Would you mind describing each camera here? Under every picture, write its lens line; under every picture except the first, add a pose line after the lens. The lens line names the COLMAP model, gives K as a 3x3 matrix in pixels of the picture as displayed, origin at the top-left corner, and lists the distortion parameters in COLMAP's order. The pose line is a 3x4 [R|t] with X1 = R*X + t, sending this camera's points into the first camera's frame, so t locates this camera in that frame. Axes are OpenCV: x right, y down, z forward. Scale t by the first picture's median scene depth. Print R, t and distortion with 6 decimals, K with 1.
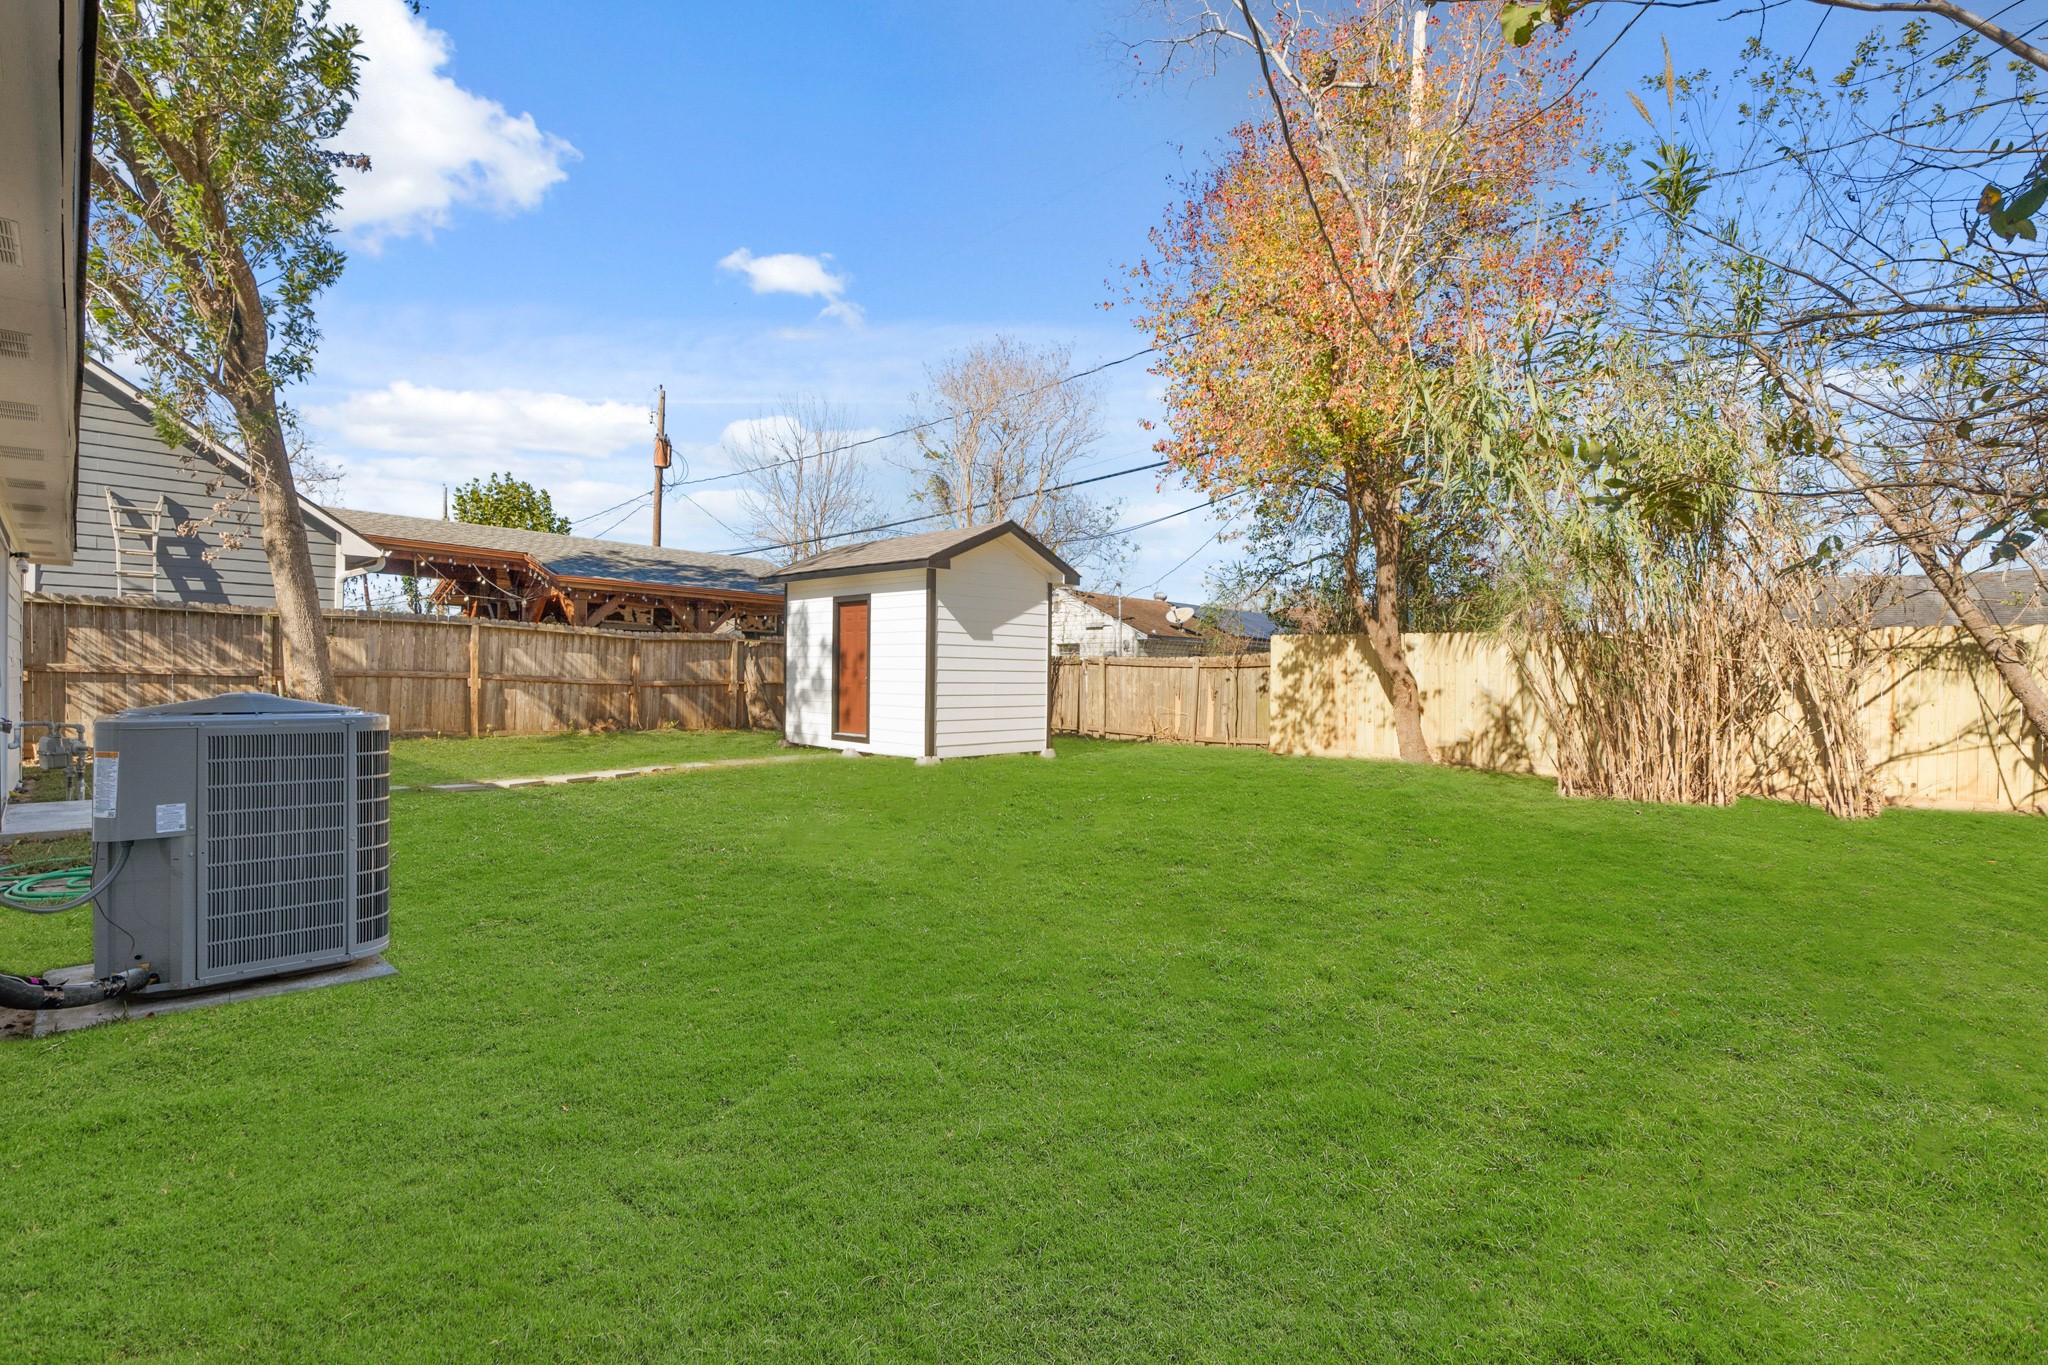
lens RADIAL K [[925.4, 0, 1023.0], [0, 925.4, 681.1], [0, 0, 1]] dist [-0.001623, 0.000948]
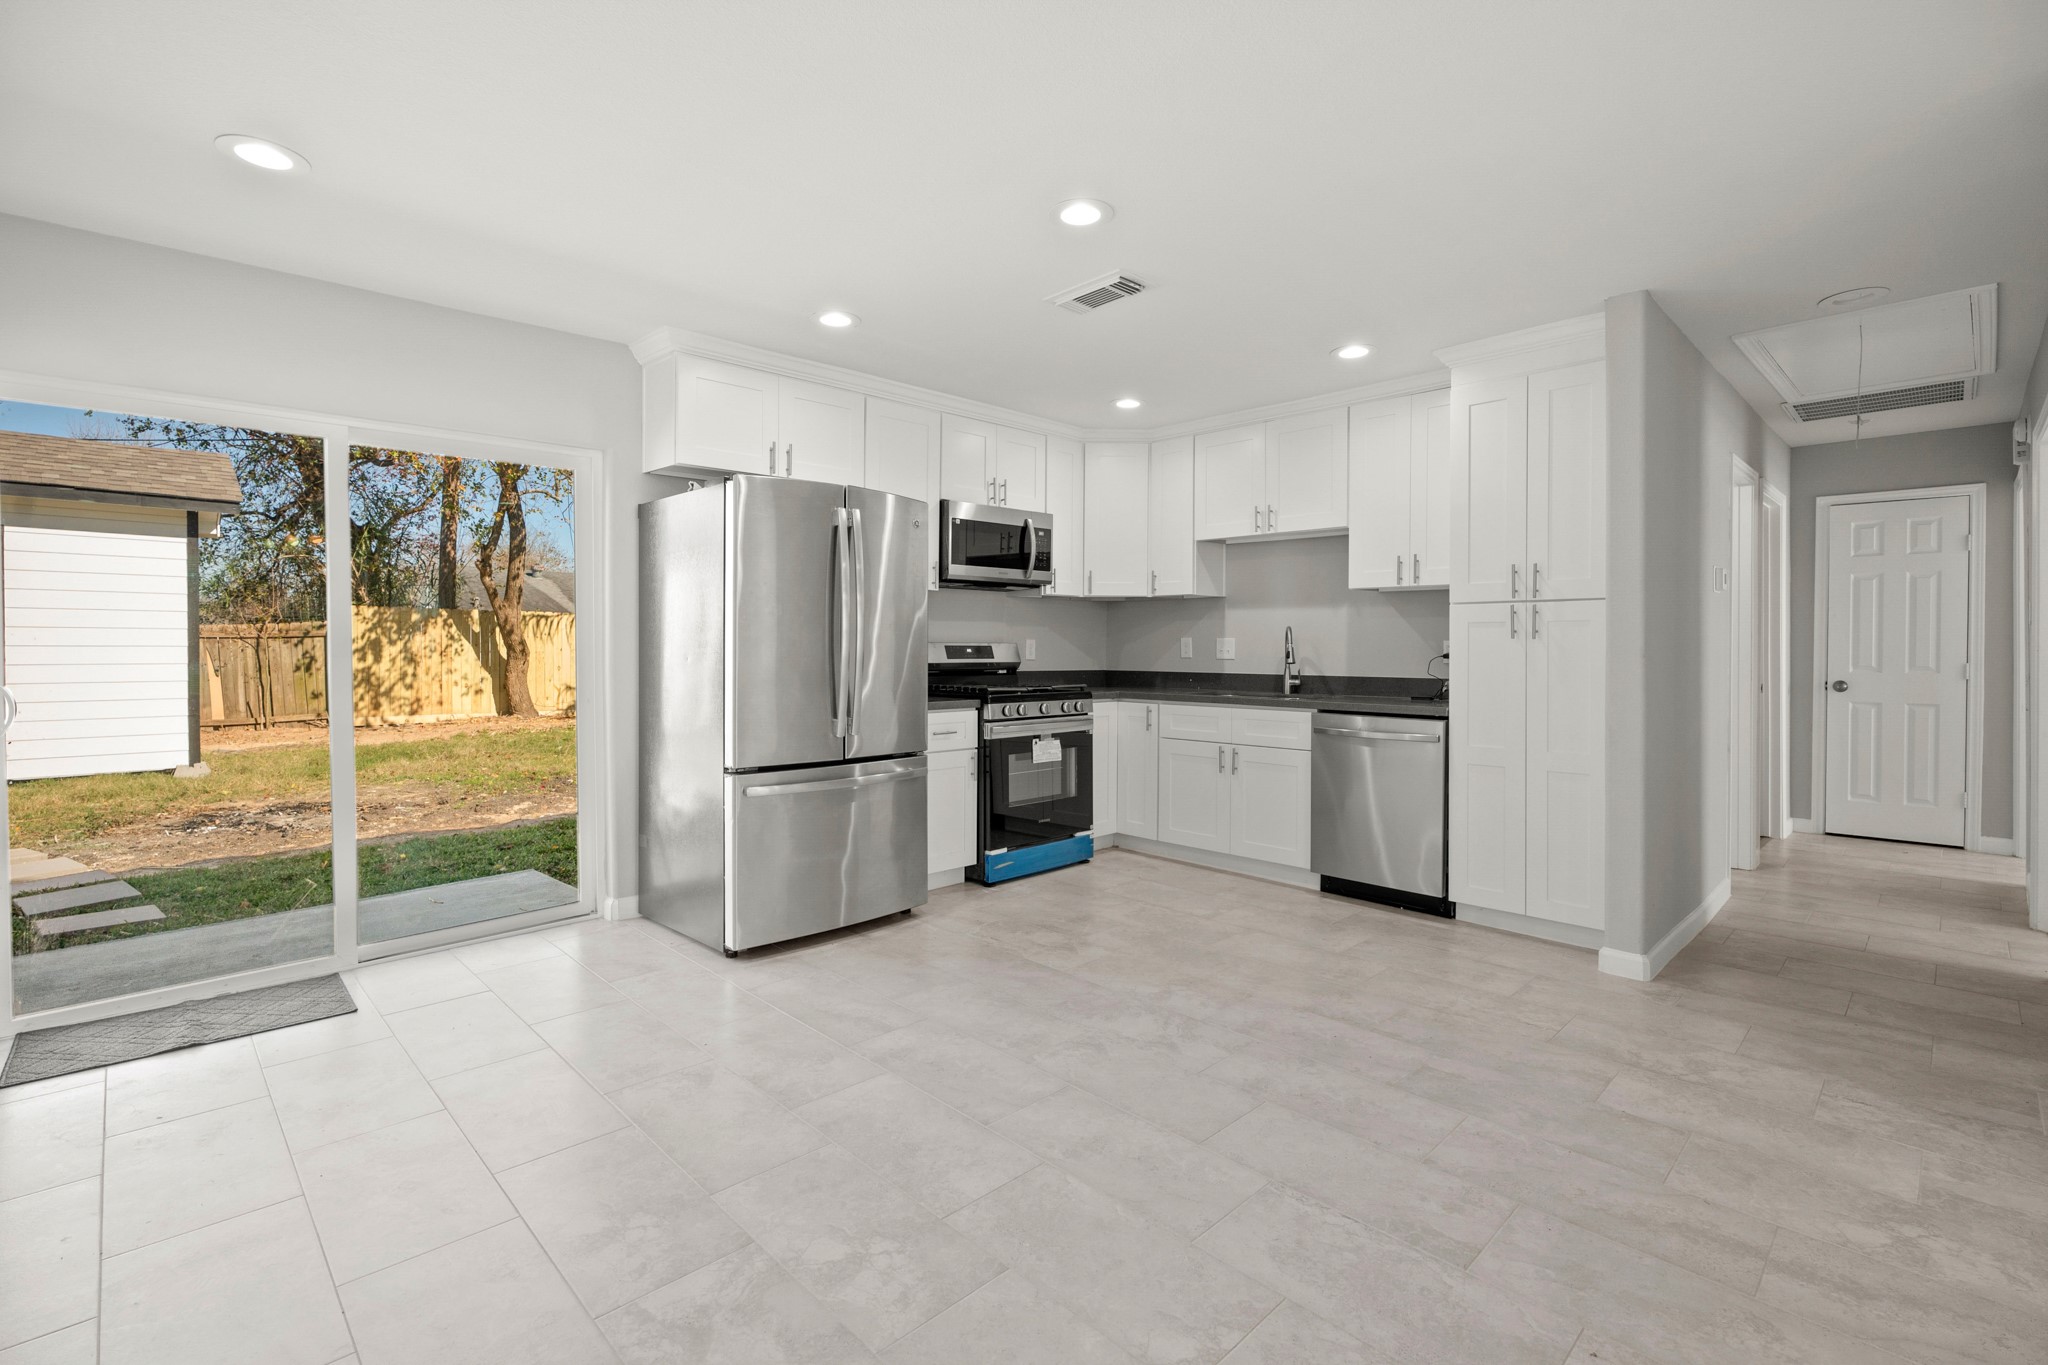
lens RADIAL K [[925.4, 0, 1027.0], [0, 925.4, 649.3], [0, 0, 1]] dist [-0.001623, 0.000948]
pose [[-0.001475, -0.006913, 0.999975, -0.723760], [-0.002040, 0.999974, 0.006910, -0.015244], [-0.999997, -0.002030, -0.001489, 0.297606]]
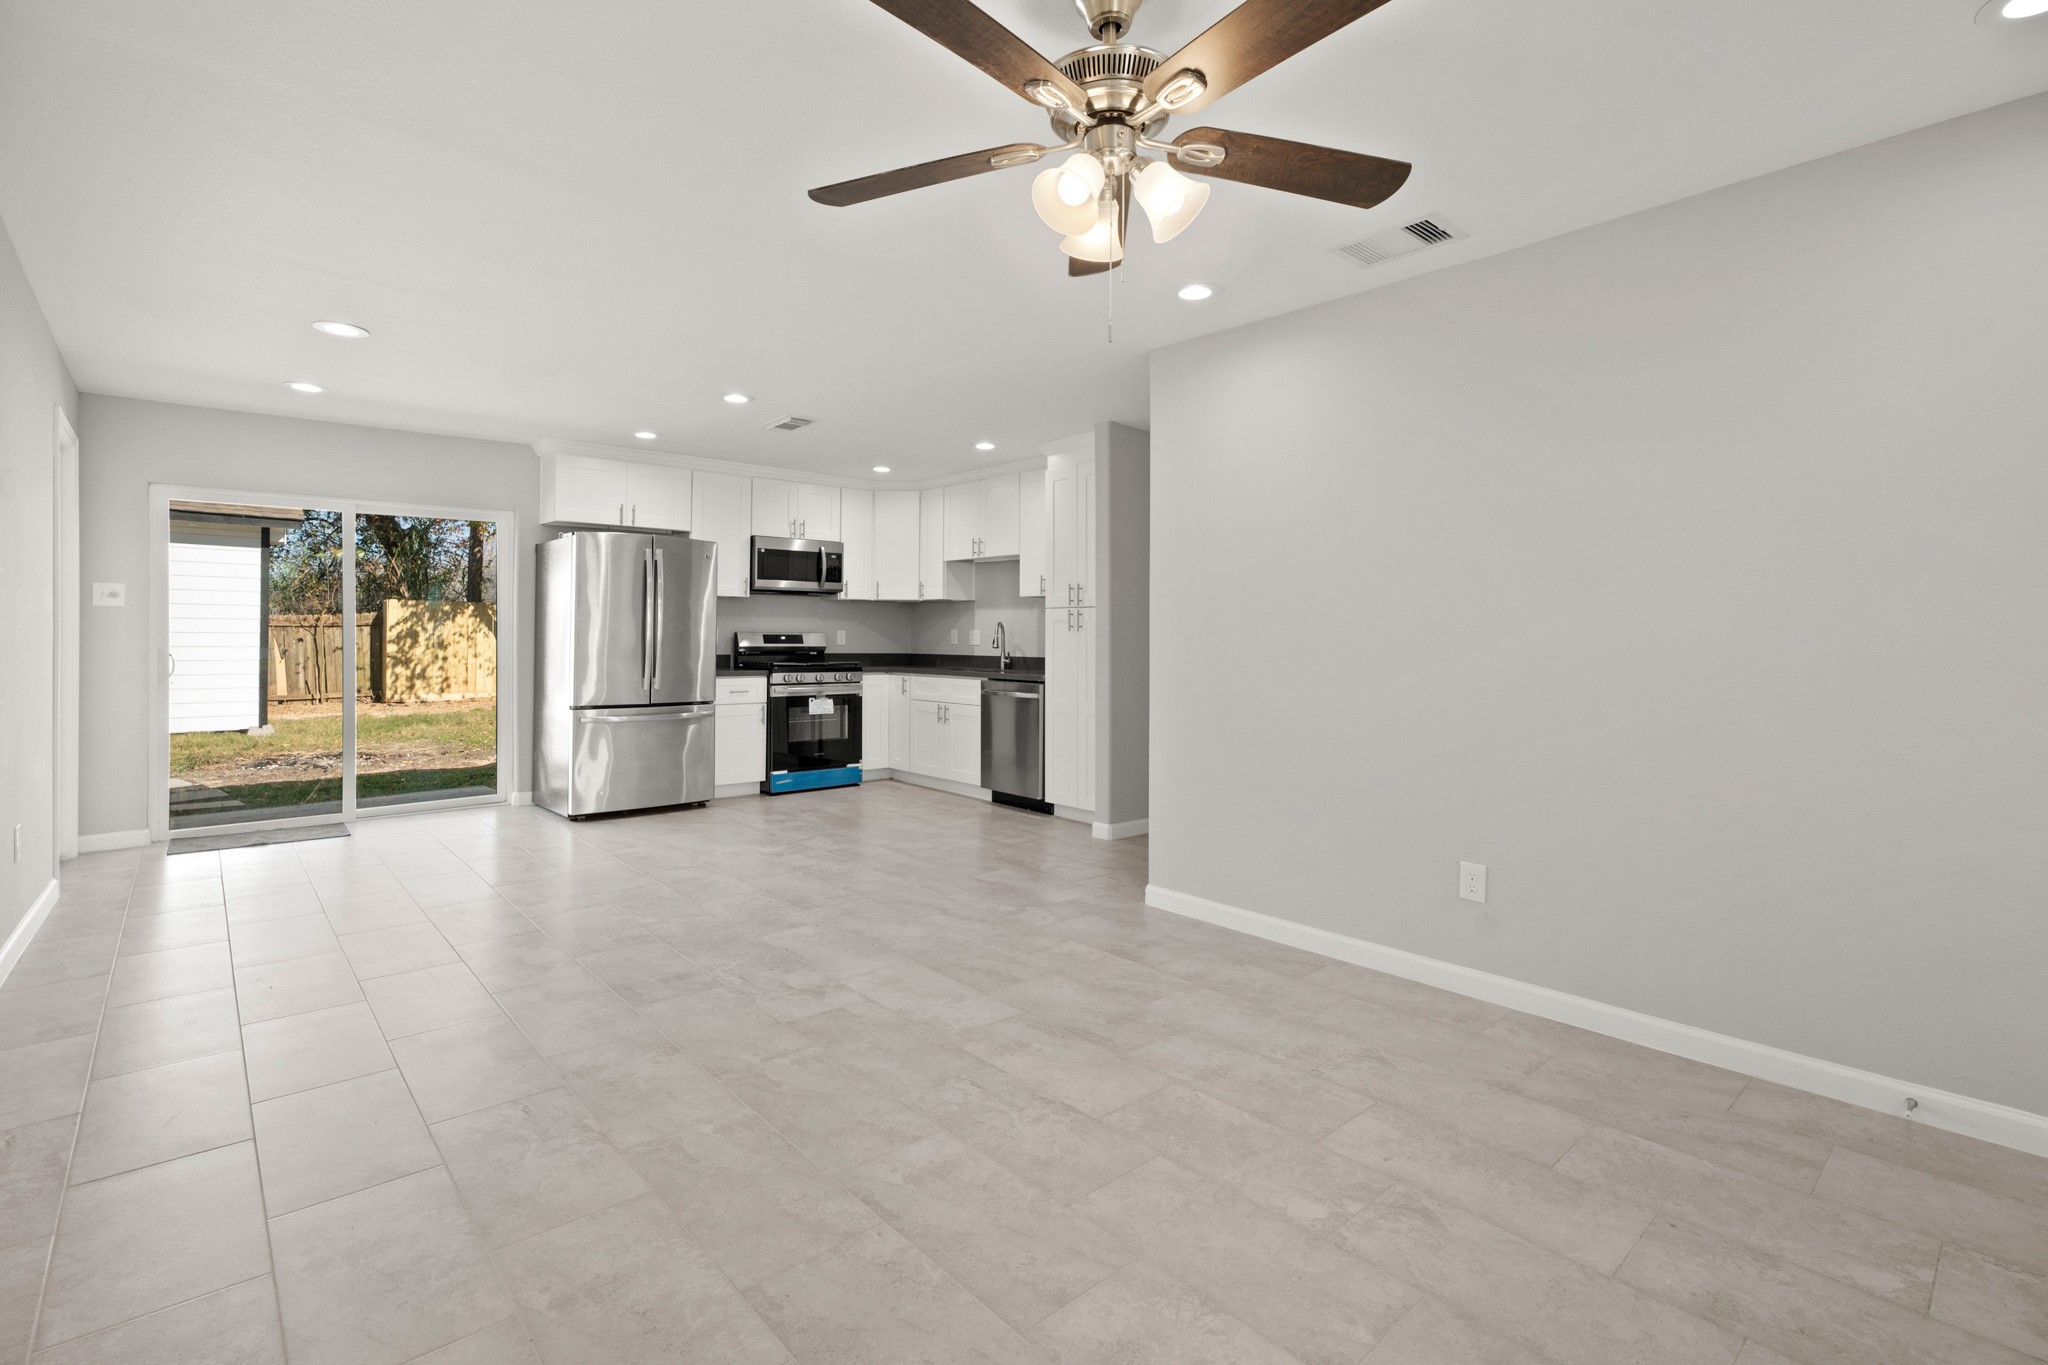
lens RADIAL K [[925.4, 0, 1024.2], [0, 925.4, 626.8], [0, 0, 1]] dist [-0.001623, 0.000948]
pose [[0.043082, 0.008414, 0.999036, -0.868006], [-0.007011, 0.999942, -0.008119, -0.015175], [-0.999047, -0.006655, 0.043139, 0.169289]]
